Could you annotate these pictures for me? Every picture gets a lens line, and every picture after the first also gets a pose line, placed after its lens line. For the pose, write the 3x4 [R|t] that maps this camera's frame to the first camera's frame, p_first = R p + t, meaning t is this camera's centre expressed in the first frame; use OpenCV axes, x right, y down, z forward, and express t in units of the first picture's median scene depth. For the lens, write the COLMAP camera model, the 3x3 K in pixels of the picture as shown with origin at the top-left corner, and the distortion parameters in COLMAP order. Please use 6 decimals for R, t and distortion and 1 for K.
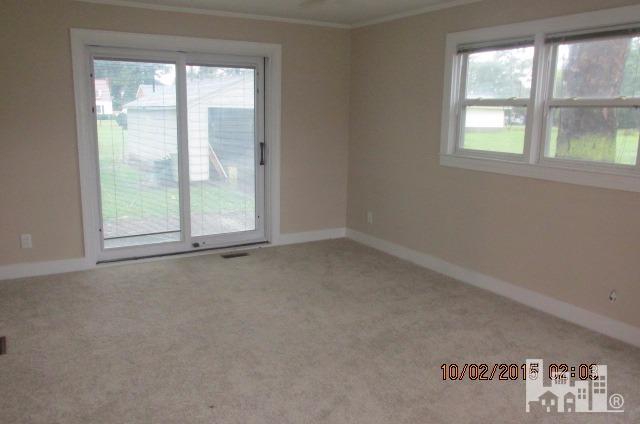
lens RADIAL K [[533.7, 0, 320.0], [0, 533.7, 212.0], [0, 0, 1]] dist [-0.022790, -0.004709]
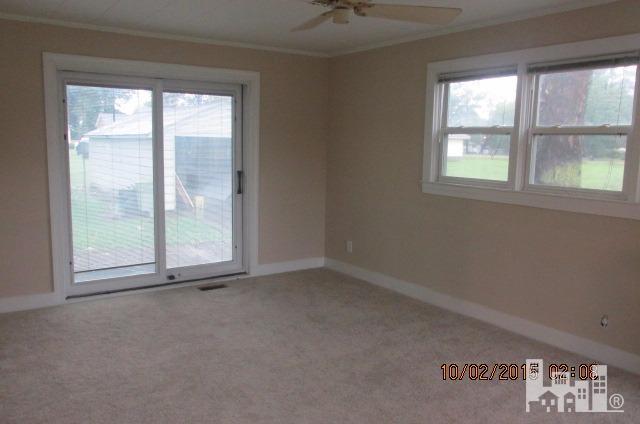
lens RADIAL K [[533.7, 0, 320.0], [0, 533.7, 212.0], [0, 0, 1]] dist [-0.022790, -0.004709]
pose [[0.997360, -0.007865, 0.072187, -0.037406], [0.011768, 0.998482, -0.053801, -0.000794], [-0.071655, 0.054509, 0.995939, 0.021934]]
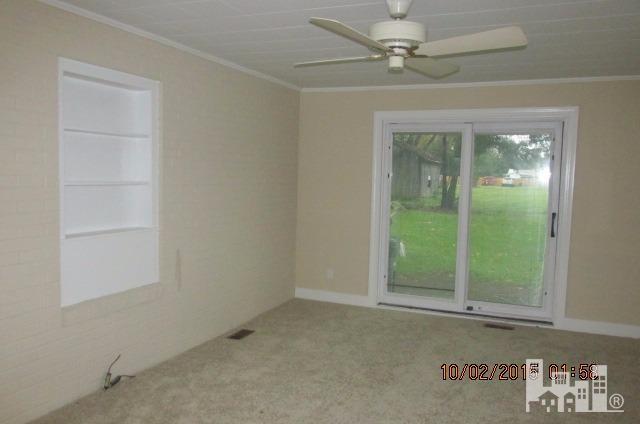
lens RADIAL K [[533.7, 0, 320.0], [0, 533.7, 212.0], [0, 0, 1]] dist [-0.022790, -0.004709]
pose [[0.589187, 0.055276, -0.806104, 0.443308], [-0.158642, 0.986153, -0.048330, -0.027069], [0.792270, 0.156358, 0.589798, 0.162918]]
